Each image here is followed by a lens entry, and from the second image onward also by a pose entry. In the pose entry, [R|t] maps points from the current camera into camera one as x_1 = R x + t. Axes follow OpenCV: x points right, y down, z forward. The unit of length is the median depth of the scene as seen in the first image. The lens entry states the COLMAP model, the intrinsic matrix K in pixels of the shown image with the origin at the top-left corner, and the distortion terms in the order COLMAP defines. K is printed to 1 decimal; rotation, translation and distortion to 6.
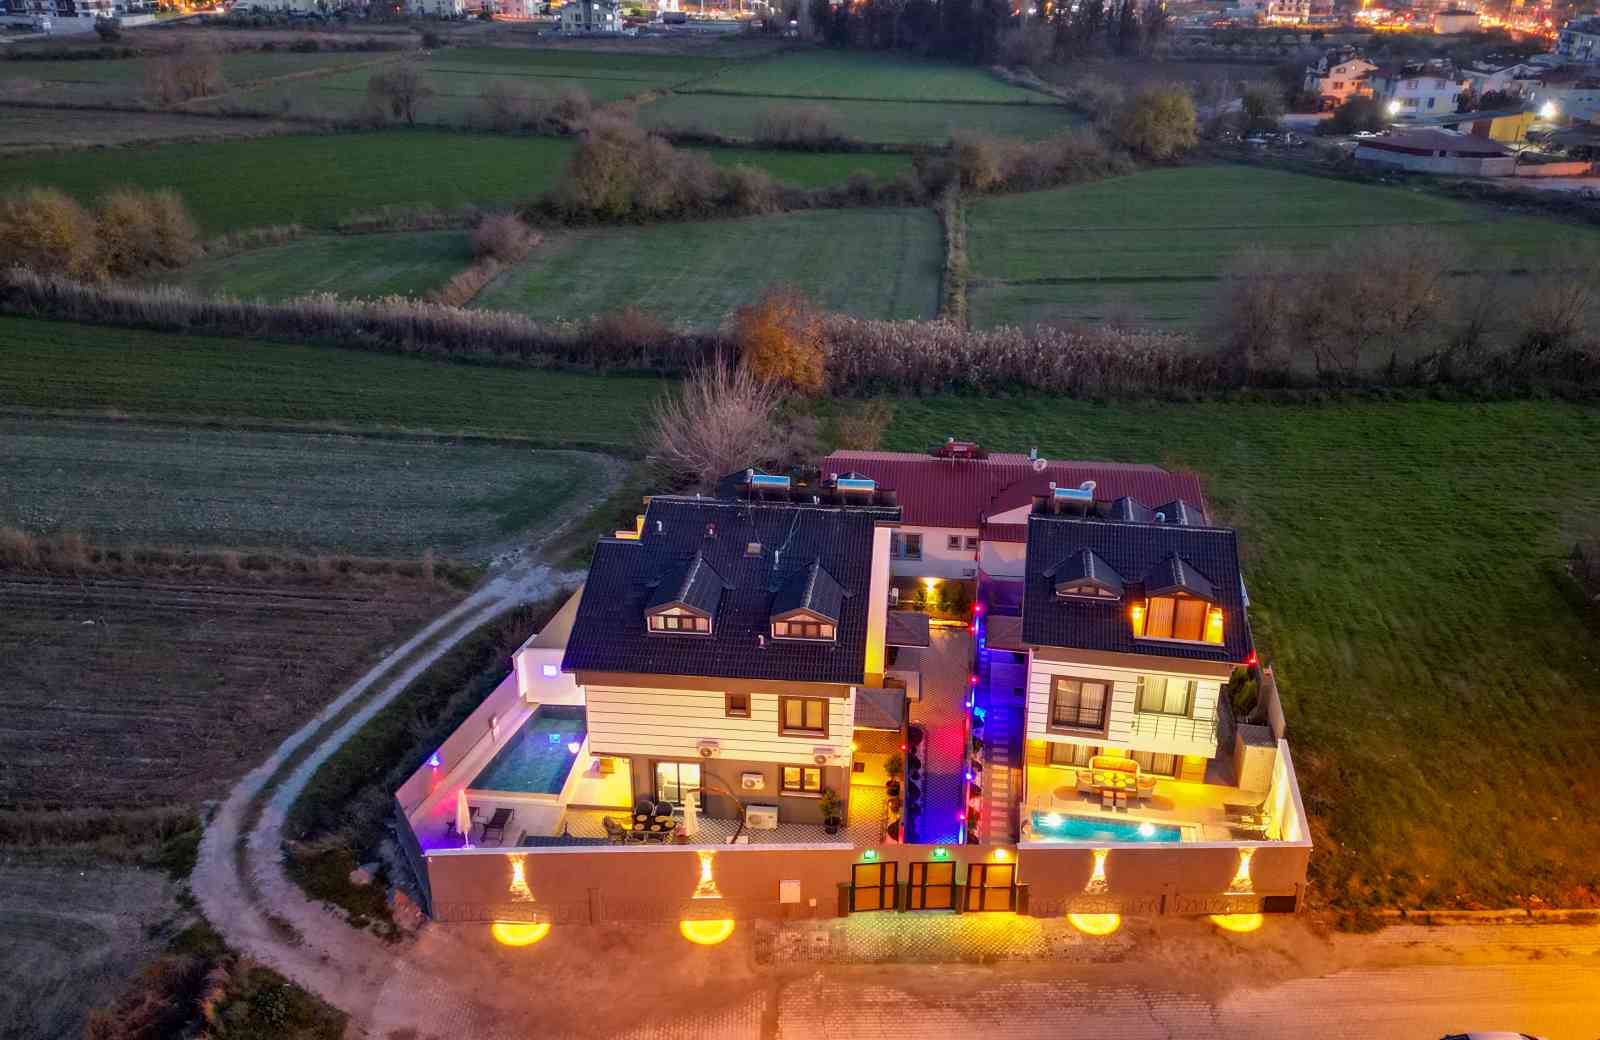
lens RADIAL K [[1278.6, 0, 806.8], [0, 1278.6, 526.6], [0, 0, 1]] dist [0.106352, -0.114692]
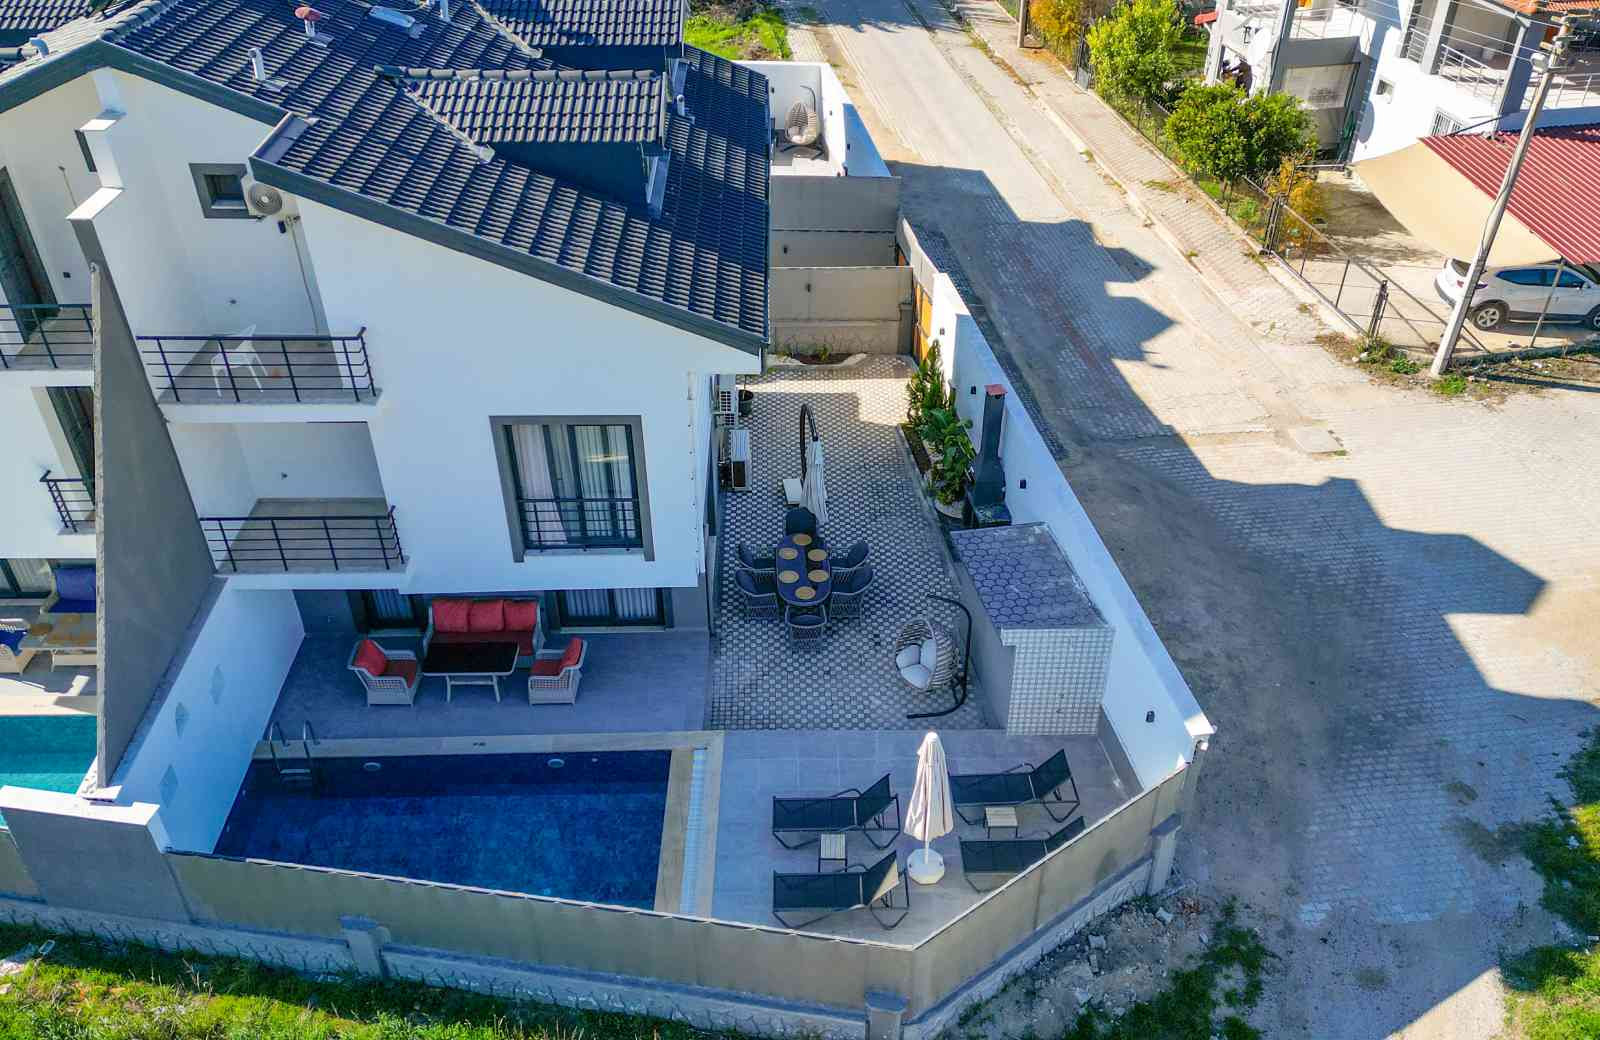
lens RADIAL K [[1278.6, 0, 806.8], [0, 1278.6, 526.6], [0, 0, 1]] dist [0.106352, -0.114692]
pose [[-0.110240, -0.592517, 0.797979, -0.491624], [0.410537, 0.704035, 0.579477, -0.055933], [-0.905156, 0.391481, 0.165637, 0.907956]]
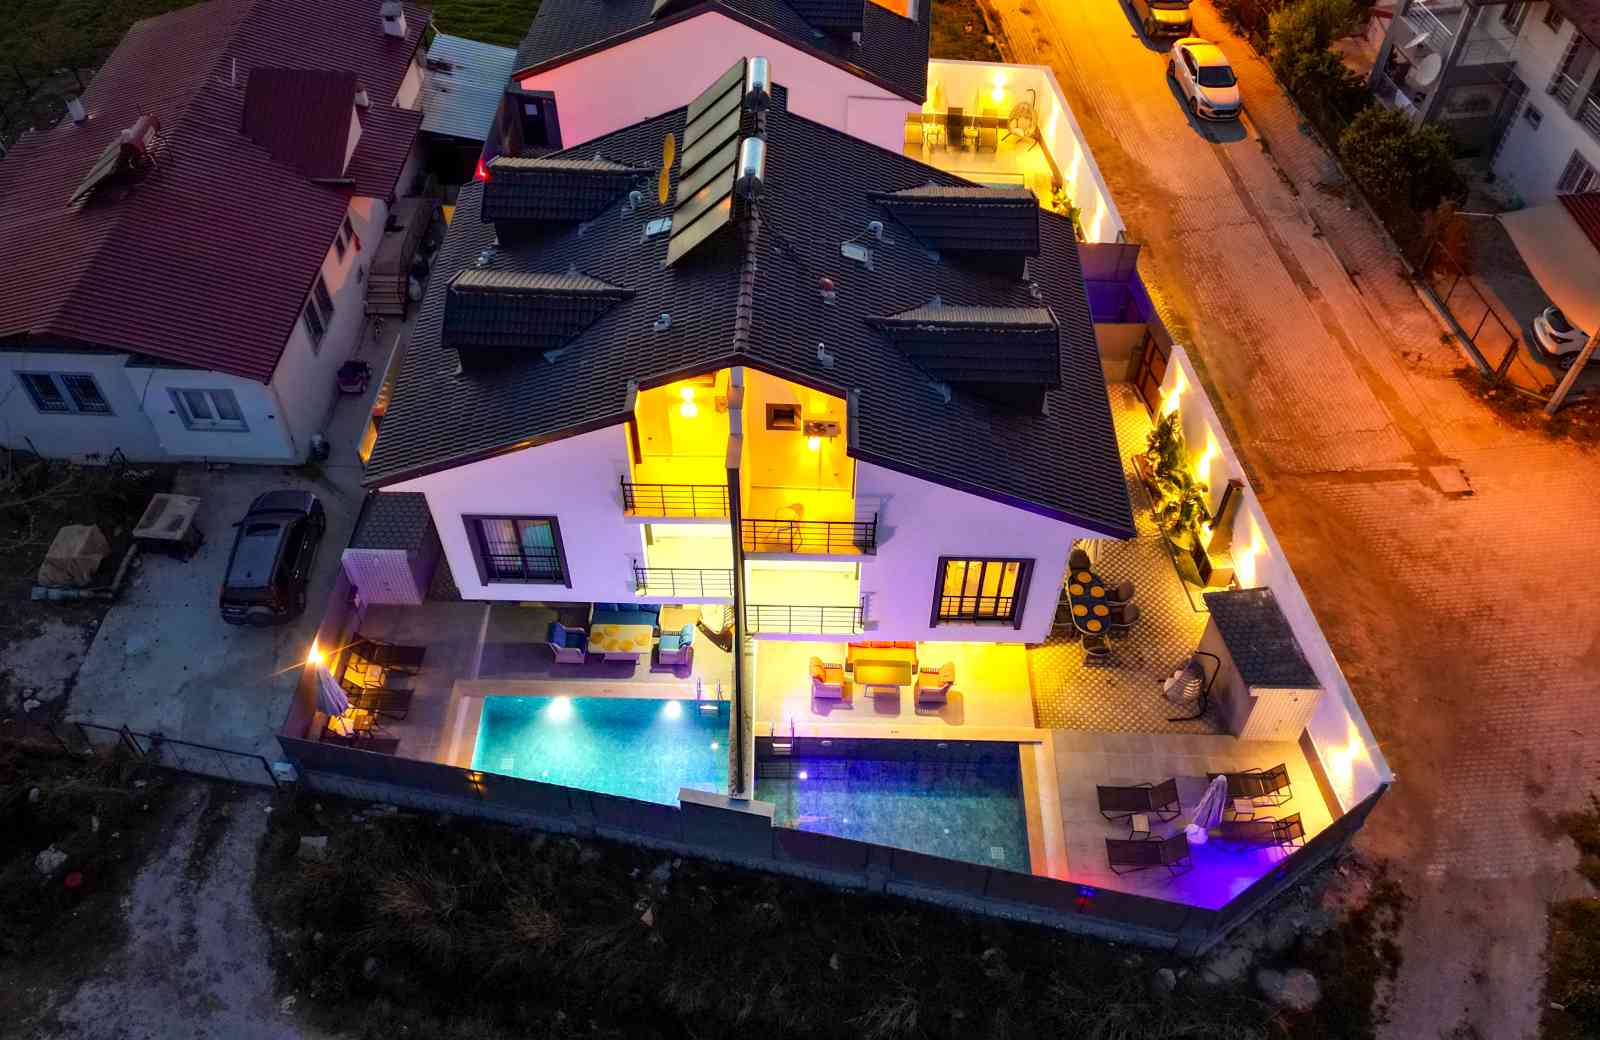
lens RADIAL K [[1278.6, 0, 806.8], [0, 1278.6, 526.6], [0, 0, 1]] dist [0.106352, -0.114692]
pose [[-0.077271, -0.755354, 0.650745, -0.527509], [0.401787, 0.573758, 0.713701, -0.345613], [-0.912467, 0.316610, 0.259156, 0.940269]]
